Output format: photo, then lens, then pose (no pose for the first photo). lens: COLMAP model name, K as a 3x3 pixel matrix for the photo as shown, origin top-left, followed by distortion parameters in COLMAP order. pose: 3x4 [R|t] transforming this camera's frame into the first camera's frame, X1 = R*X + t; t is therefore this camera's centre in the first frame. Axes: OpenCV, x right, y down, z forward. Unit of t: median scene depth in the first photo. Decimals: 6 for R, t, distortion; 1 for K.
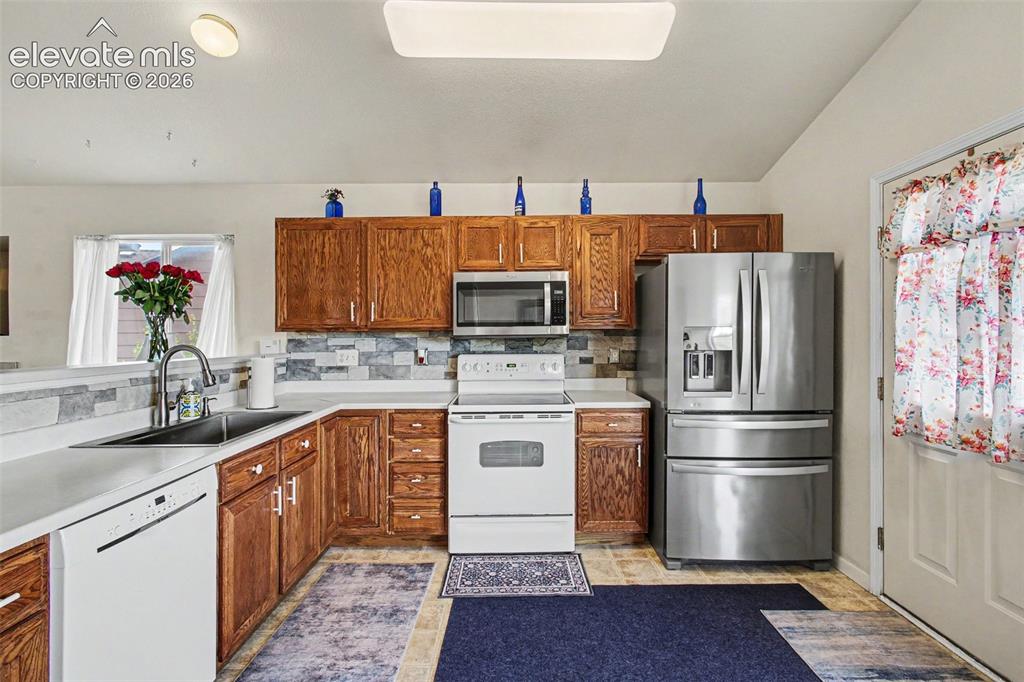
lens RADIAL K [[479.4, 0, 513.6], [0, 479.4, 336.7], [0, 0, 1]] dist [-0.002546, -0.000215]
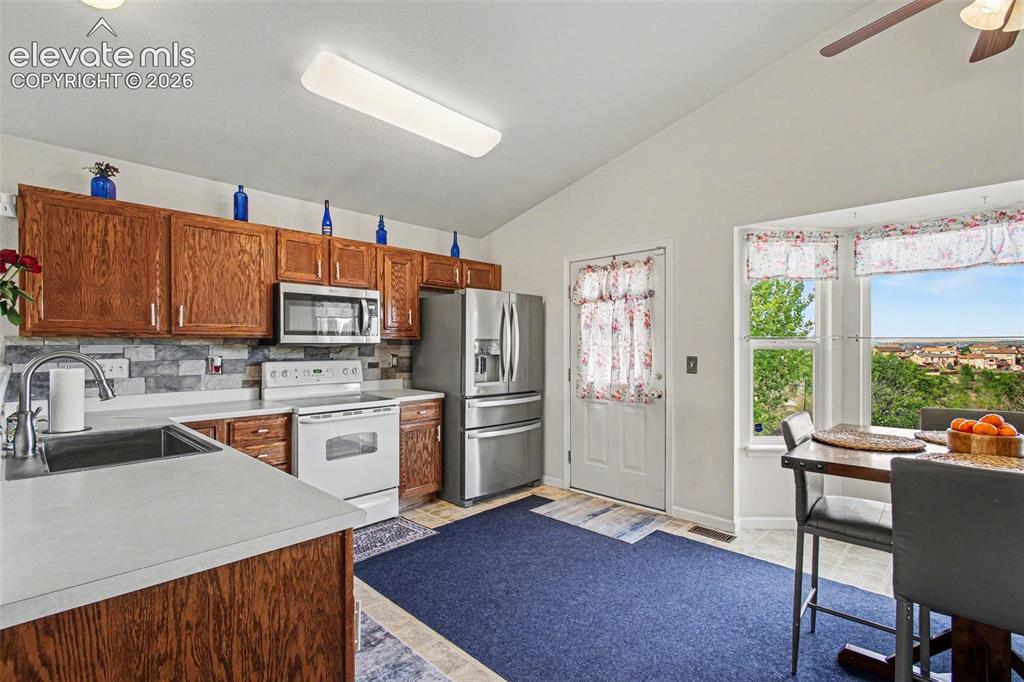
lens RADIAL K [[474.2, 0, 514.1], [0, 474.2, 345.9], [0, 0, 1]] dist [-0.001209, 0.000291]
pose [[0.693884, 0.005924, 0.720062, -0.549666], [-0.004397, 0.999982, -0.003991, 0.005912], [-0.720073, -0.000397, 0.693898, -0.081417]]
